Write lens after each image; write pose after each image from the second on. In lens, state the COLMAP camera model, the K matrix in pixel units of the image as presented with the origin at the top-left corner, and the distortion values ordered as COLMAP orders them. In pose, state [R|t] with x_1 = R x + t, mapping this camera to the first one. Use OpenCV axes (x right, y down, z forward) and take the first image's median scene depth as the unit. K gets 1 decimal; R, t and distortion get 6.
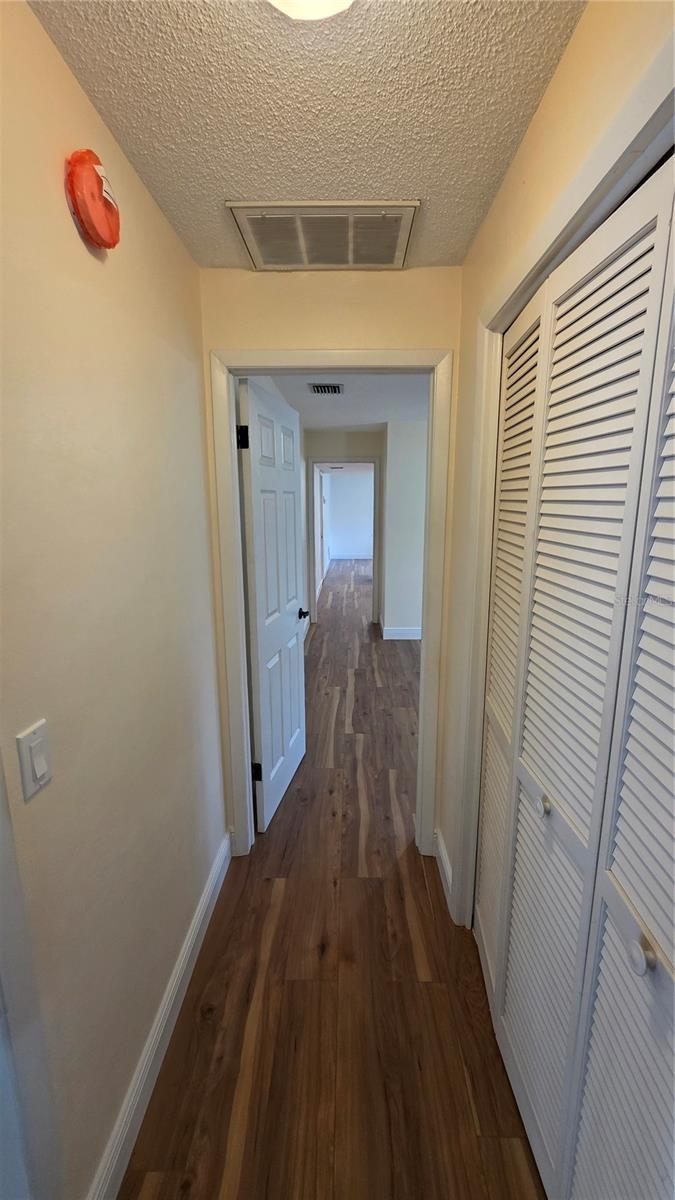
lens RADIAL K [[480.6, 0, 344.6], [0, 480.6, 599.1], [0, 0, 1]] dist [0.003499, -0.000375]
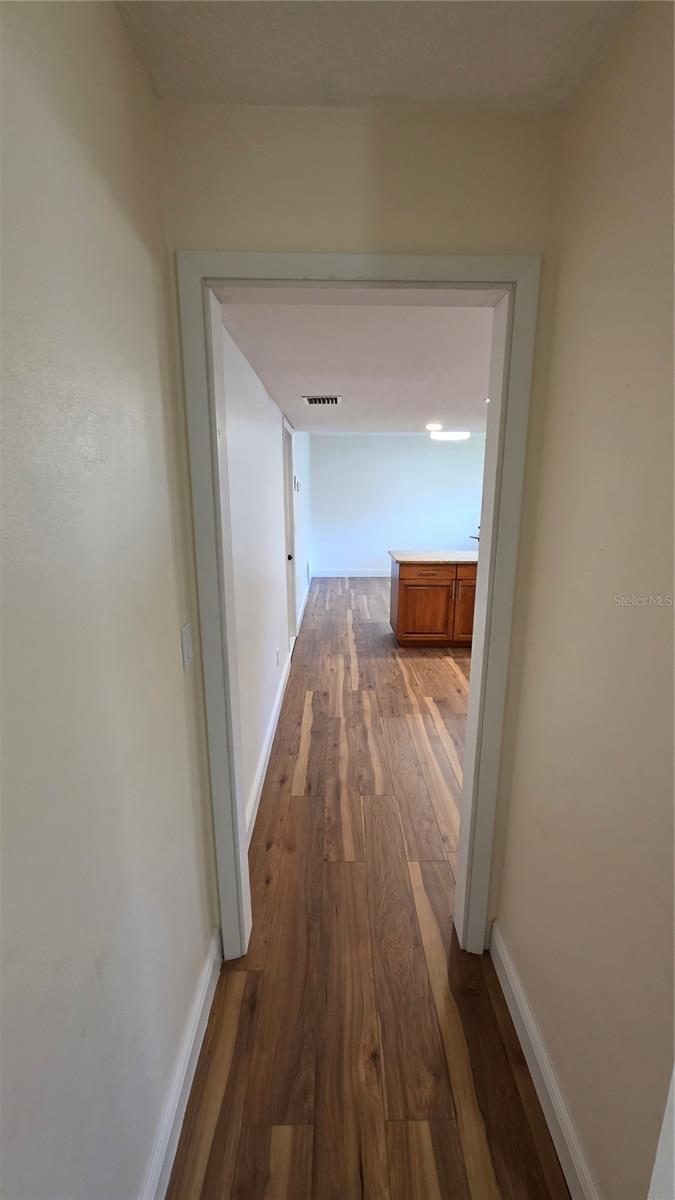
lens RADIAL K [[480.6, 0, 349.3], [0, 480.6, 598.6], [0, 0, 1]] dist [0.003499, -0.000375]
pose [[0.998862, 0.005328, 0.047390, -0.017233], [-0.006394, 0.999730, 0.022361, -0.150199], [-0.047259, -0.022639, 0.998626, 0.757430]]
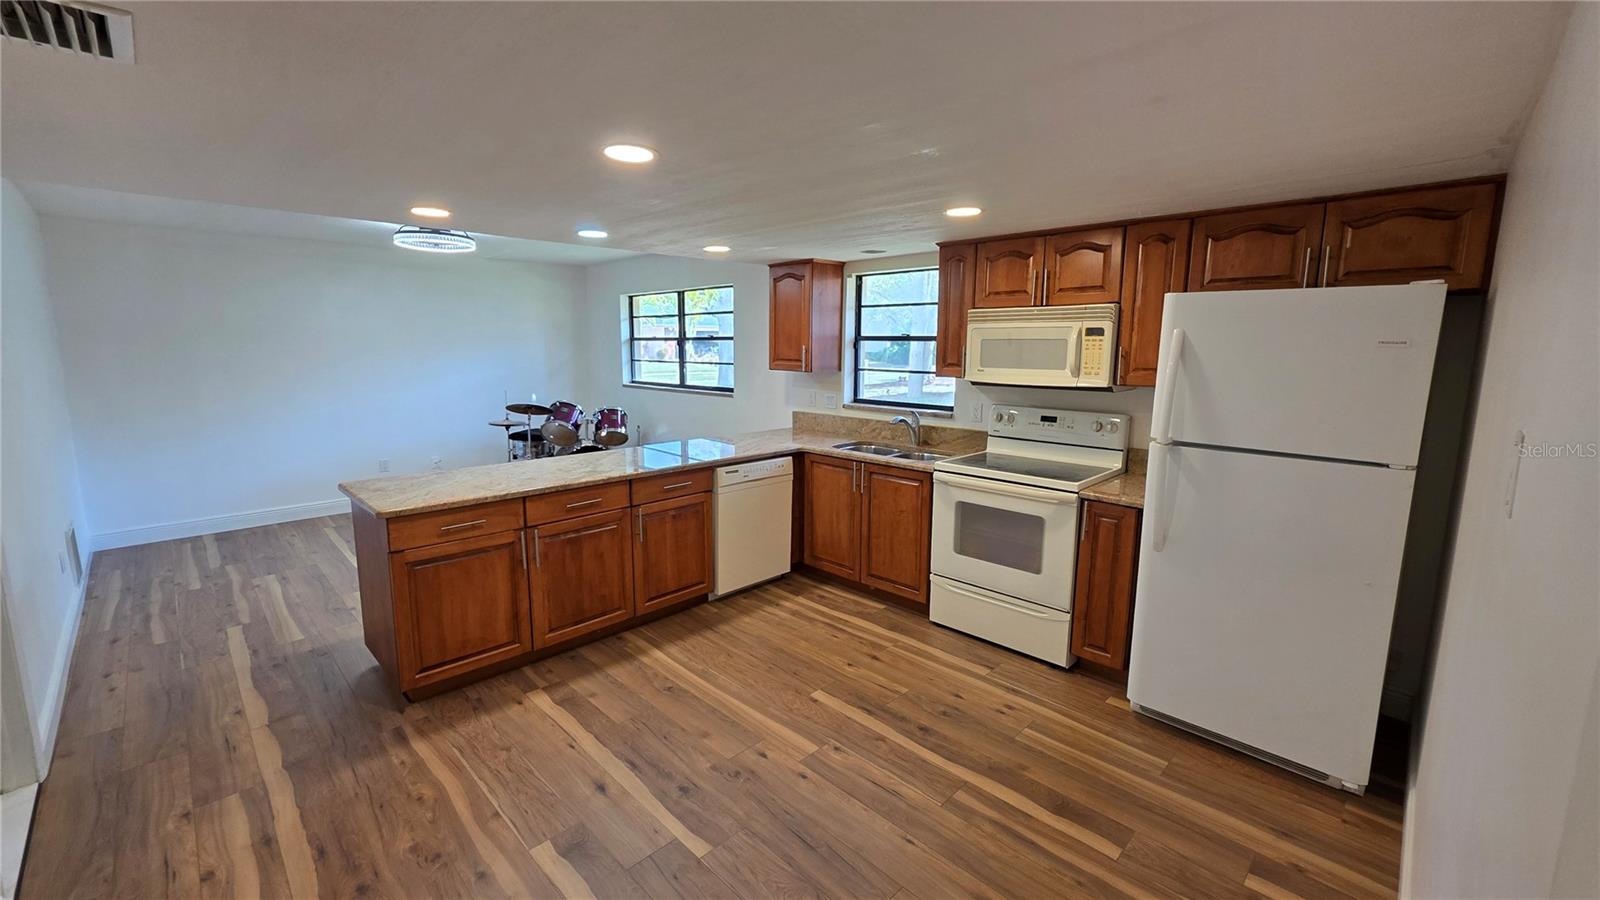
lens RADIAL K [[640.8, 0, 804.2], [0, 640.8, 443.3], [0, 0, 1]] dist [0.003499, -0.000375]
pose [[0.689738, -0.094329, 0.717888, -0.013344], [0.131147, 0.991354, 0.004257, -0.201771], [-0.712083, 0.091213, 0.696145, 1.001188]]
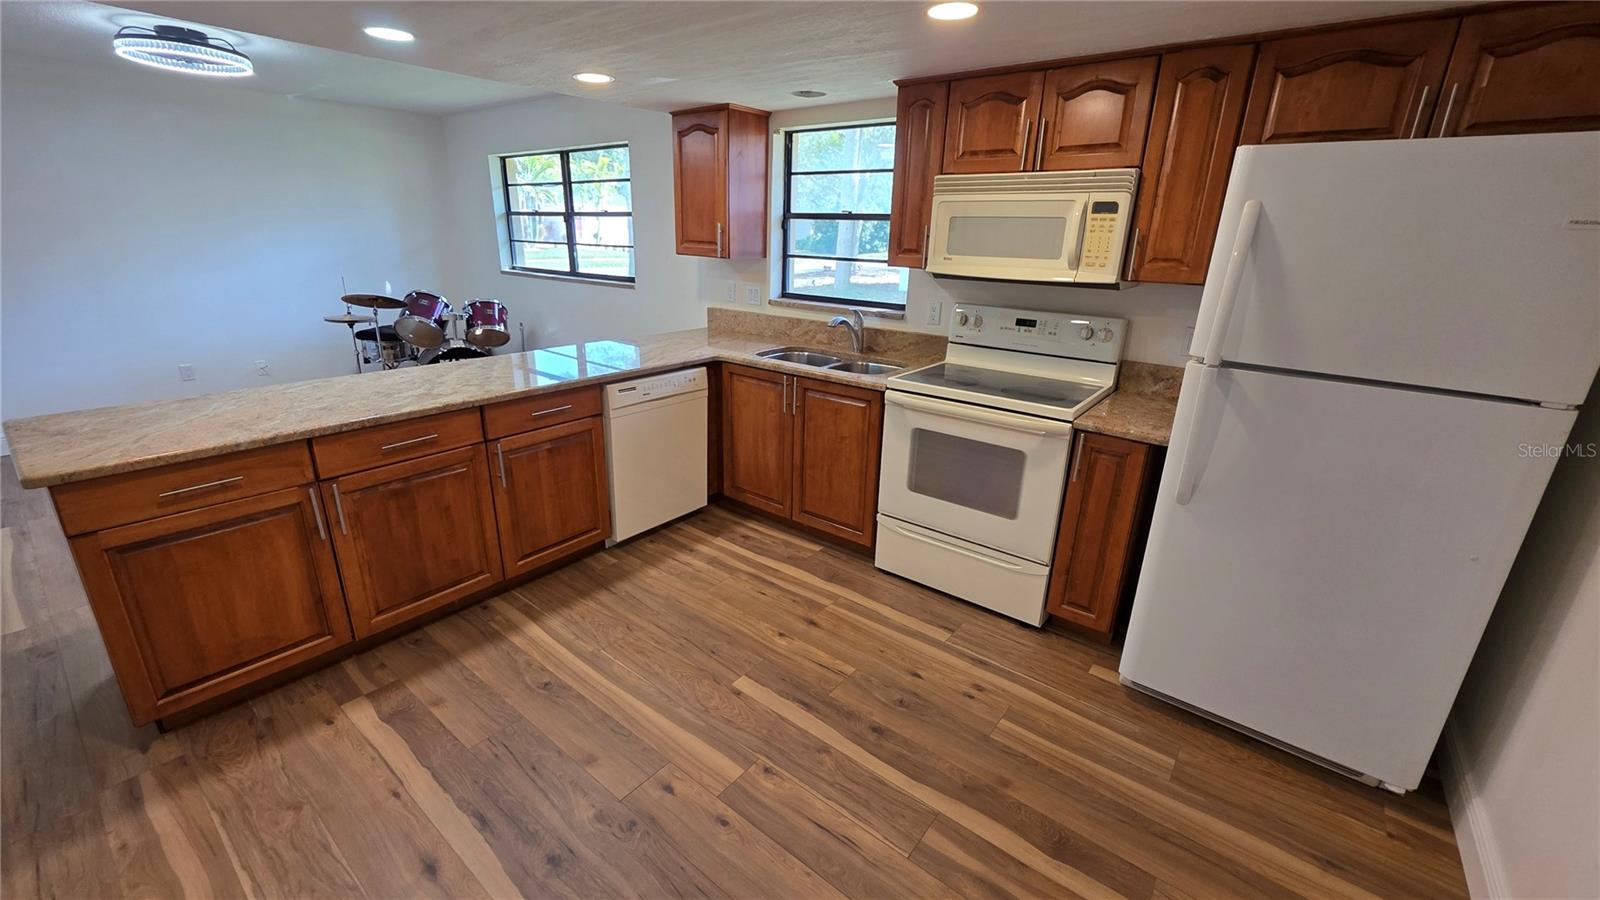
lens RADIAL K [[640.8, 0, 797.5], [0, 640.8, 445.7], [0, 0, 1]] dist [0.003499, -0.000375]
pose [[0.607081, -0.225061, 0.762102, 0.083014], [0.127195, 0.974210, 0.186378, -0.213260], [-0.784394, -0.016211, 0.620051, 1.086819]]
